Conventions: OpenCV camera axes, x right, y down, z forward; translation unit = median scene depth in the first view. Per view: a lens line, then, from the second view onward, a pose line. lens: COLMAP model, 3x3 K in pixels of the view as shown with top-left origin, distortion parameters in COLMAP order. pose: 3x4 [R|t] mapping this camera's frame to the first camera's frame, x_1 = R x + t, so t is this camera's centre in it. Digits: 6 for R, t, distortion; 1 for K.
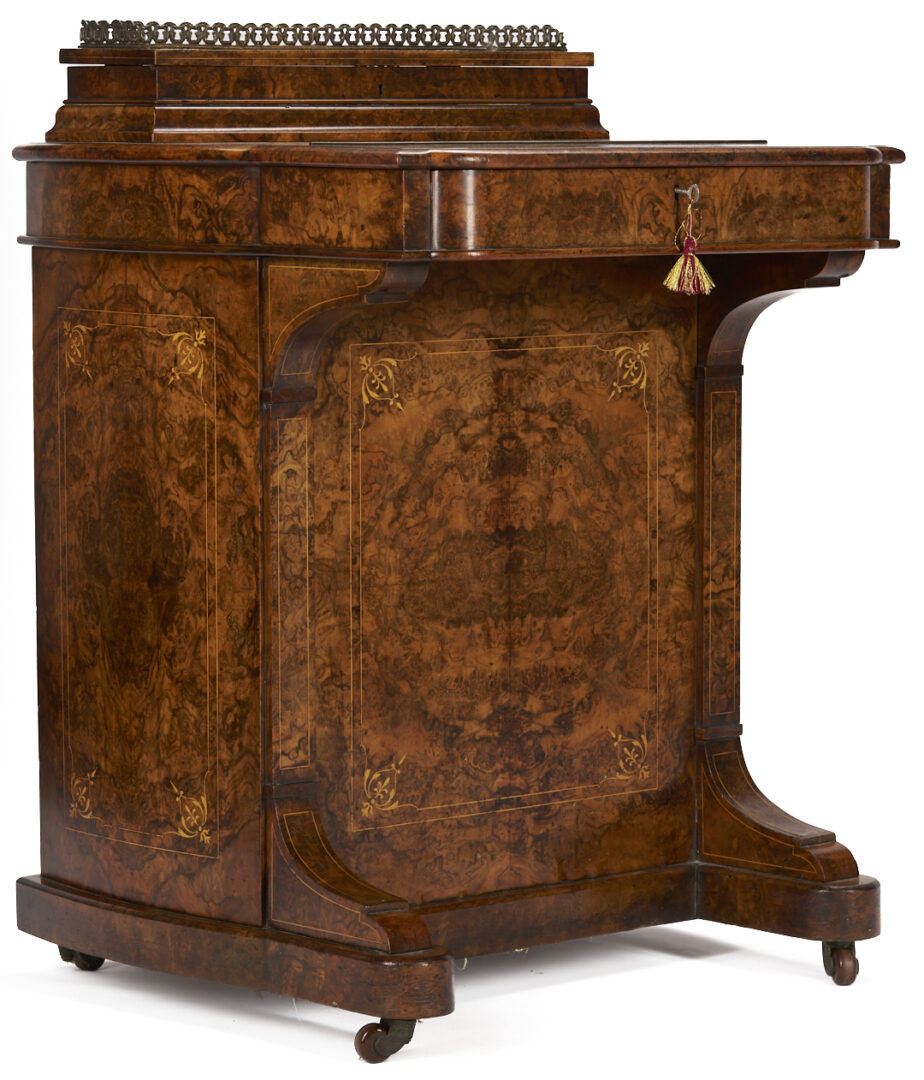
lens RADIAL K [[4507.8, 0, 560.0], [0, 4507.8, 499.8], [0, 0, 1]] dist [-0.122950, 0.000000]
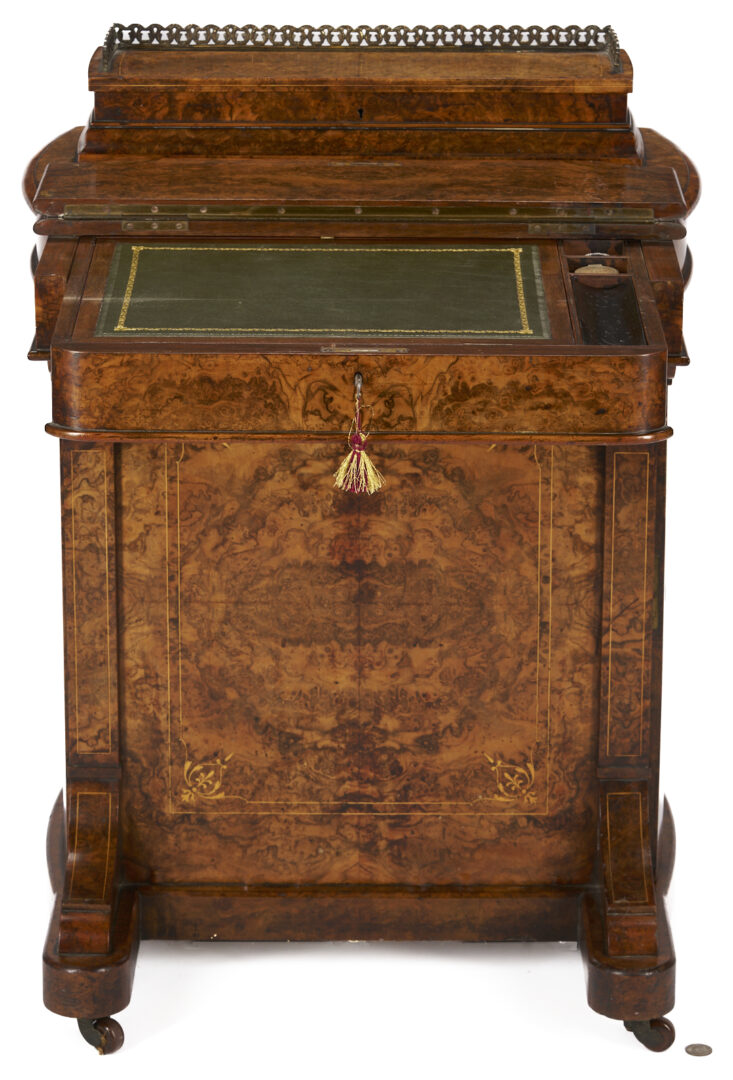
lens RADIAL K [[3951.7, 0, 357.8], [0, 3951.7, 401.8], [0, 0, 1]] dist [-0.155784, 0.000000]
pose [[0.746026, 0.187220, -0.639057, 0.573373], [-0.062521, 0.975118, 0.212688, -0.227269], [0.662976, -0.118716, 0.739168, 0.326930]]
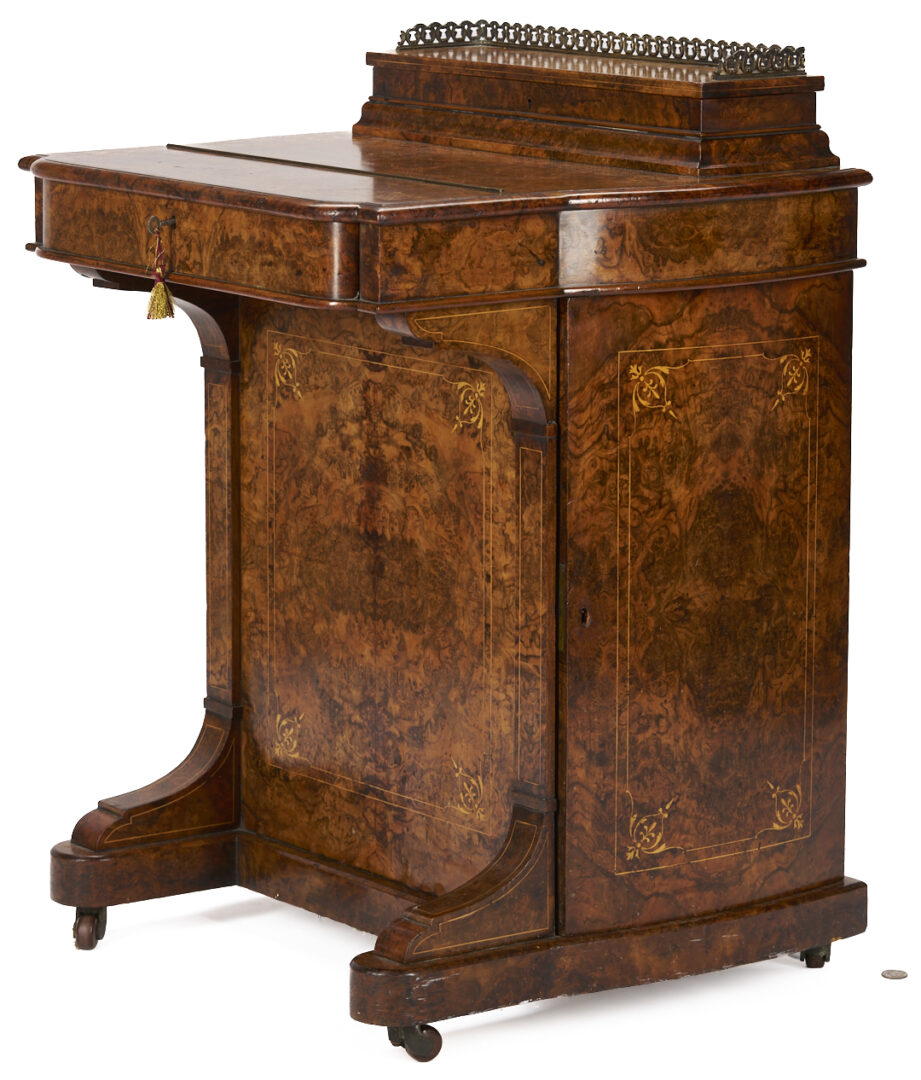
lens RADIAL K [[4507.8, 0, 395.7], [0, 4507.8, 429.3], [0, 0, 1]] dist [-0.122950, 0.000000]
pose [[-0.097284, 0.149776, -0.983922, 1.017027], [-0.090052, 0.983232, 0.158574, -0.184077], [0.991174, 0.104031, -0.082165, 1.095839]]
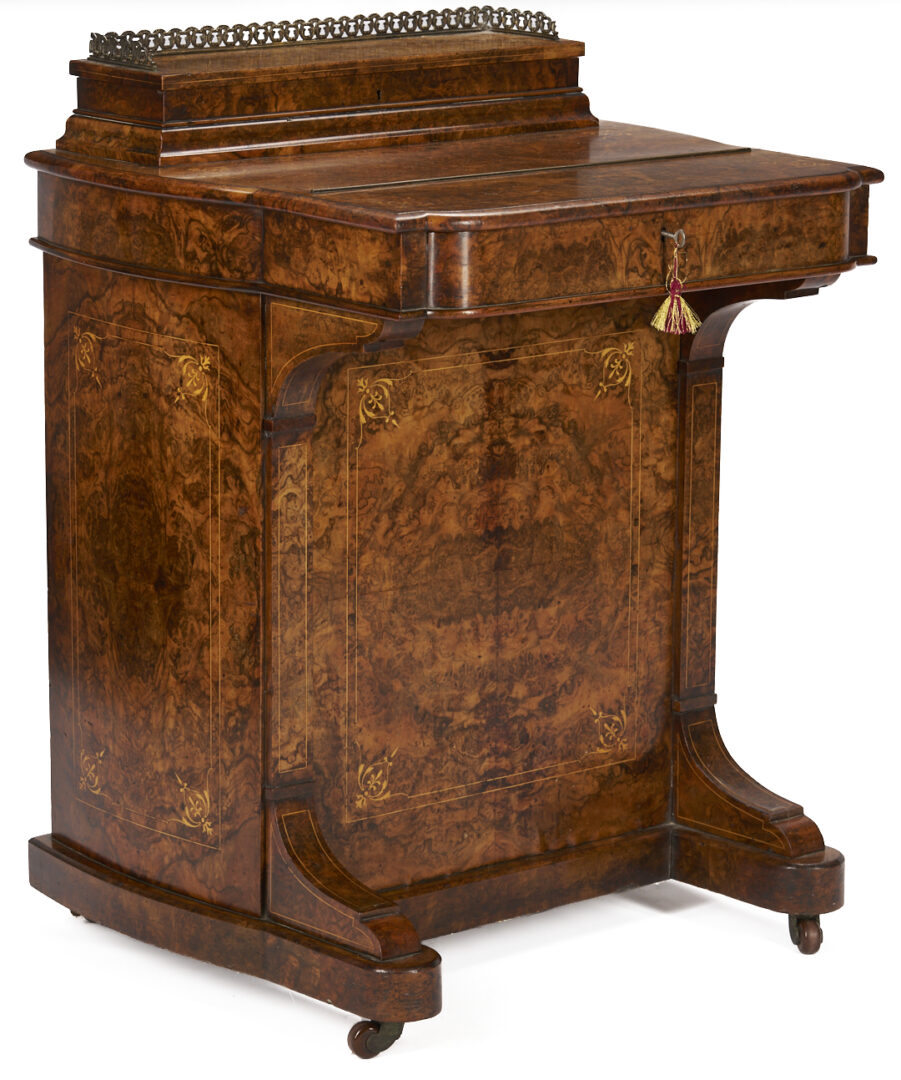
lens RADIAL K [[4358.9, 0, 454.5], [0, 4358.9, 543.6], [0, 0, 1]] dist [-0.116344, 0.000000]
pose [[0.999751, 0.012989, -0.018164, -0.002975], [-0.010643, 0.992254, 0.123767, -0.116471], [0.019631, -0.123543, 0.992145, -0.006940]]
